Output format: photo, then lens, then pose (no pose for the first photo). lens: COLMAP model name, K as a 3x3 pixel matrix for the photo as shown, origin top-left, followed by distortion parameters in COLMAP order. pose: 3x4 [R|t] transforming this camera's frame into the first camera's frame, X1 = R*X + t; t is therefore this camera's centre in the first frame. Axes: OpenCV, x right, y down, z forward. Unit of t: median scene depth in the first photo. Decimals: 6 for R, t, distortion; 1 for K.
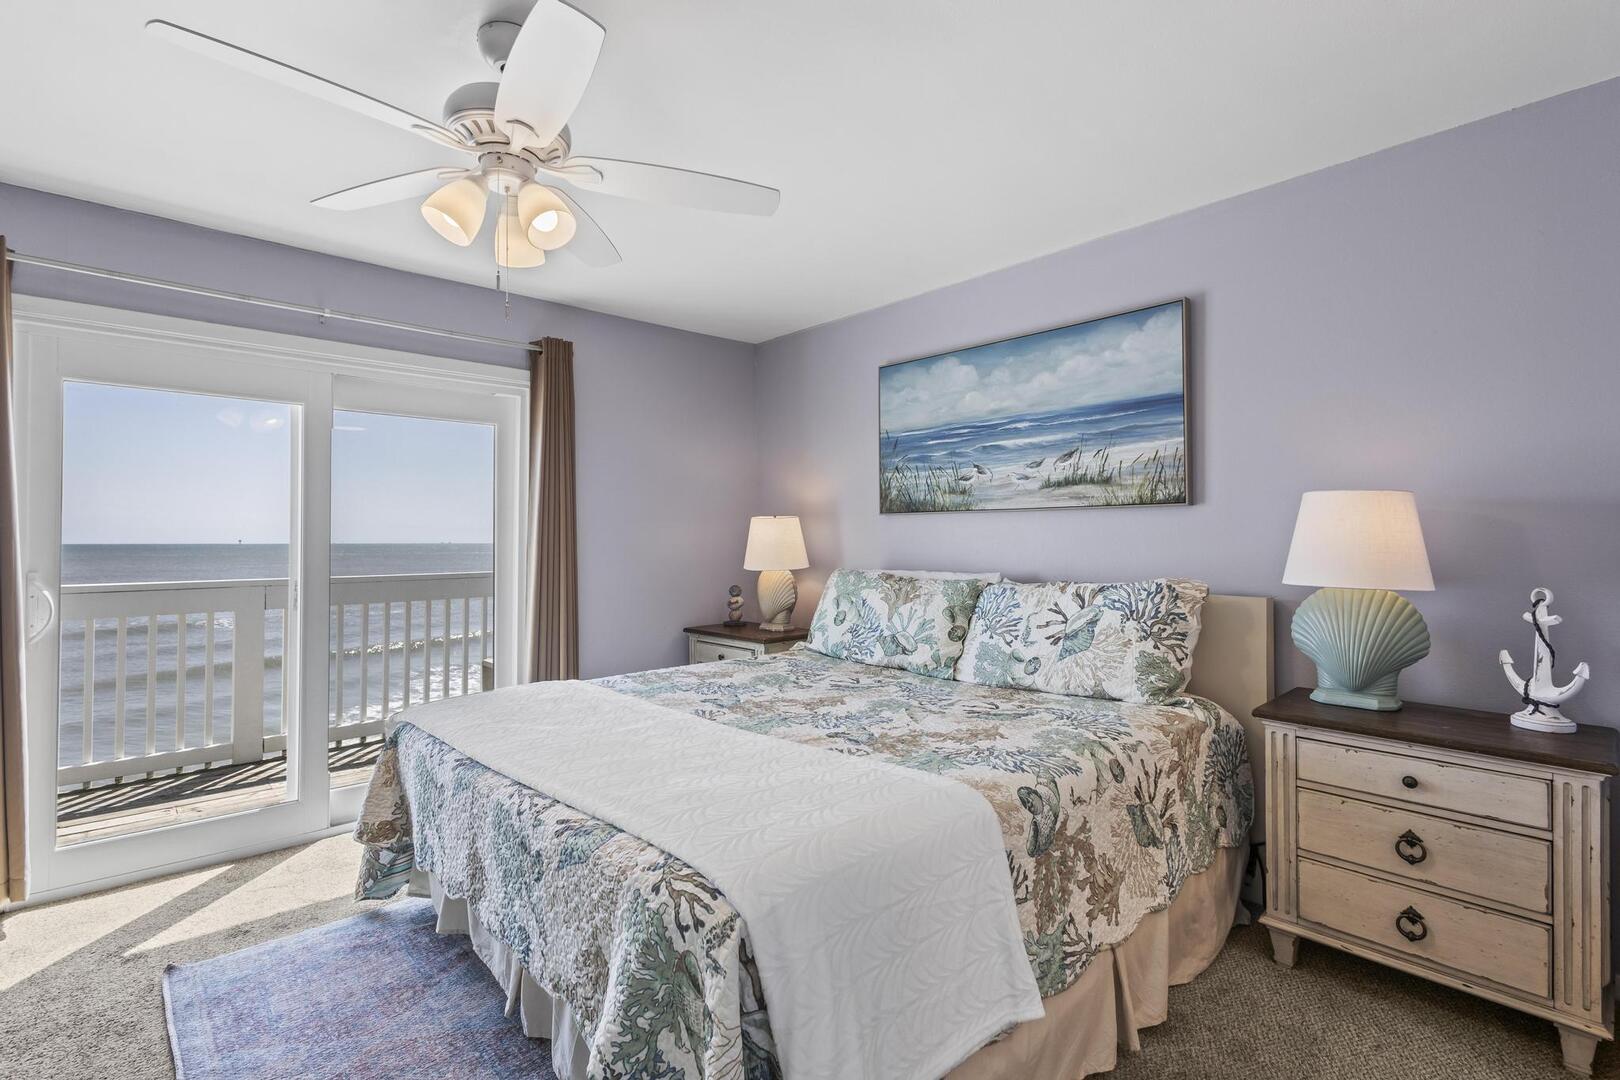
lens RADIAL K [[749.0, 0, 810.0], [0, 749.0, 540.0], [0, 0, 1]] dist [-0.000243, -0.000044]
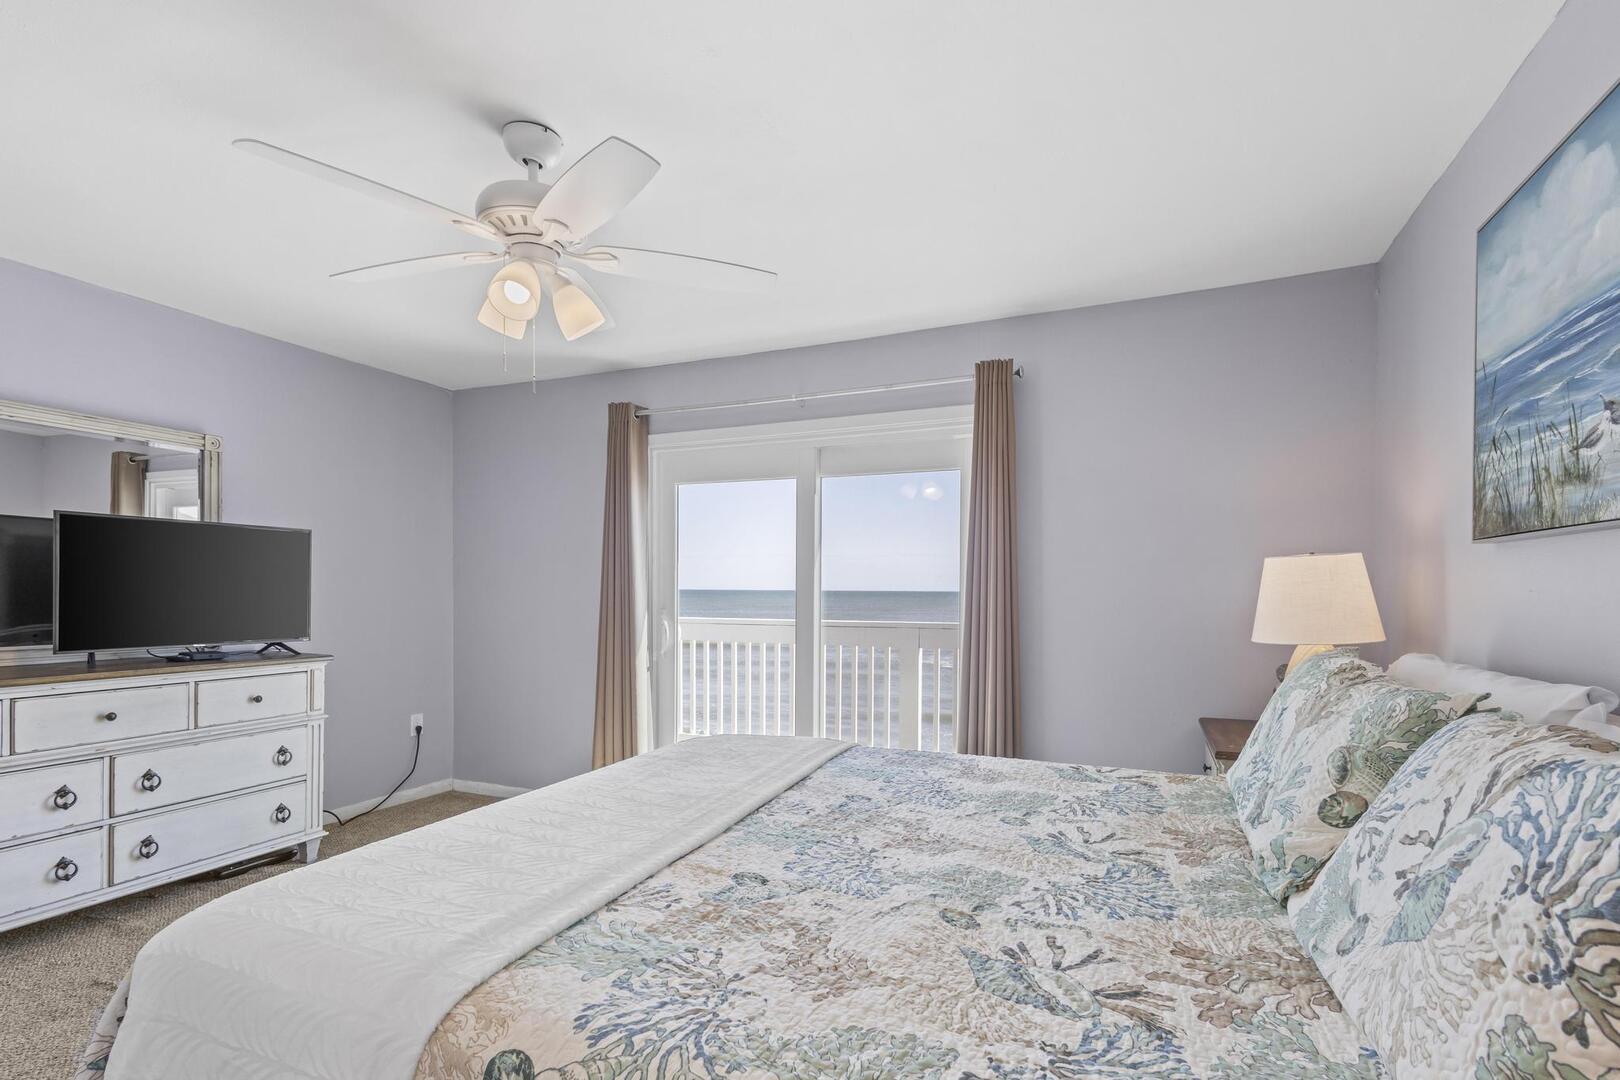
lens RADIAL K [[763.1, 0, 809.0], [0, 763.1, 611.6], [0, 0, 1]] dist [0.000089, -0.000234]
pose [[0.402700, 0.029714, -0.914849, 0.436288], [-0.005418, 0.999533, 0.030080, -0.002703], [0.915316, -0.007157, 0.402673, 0.490253]]
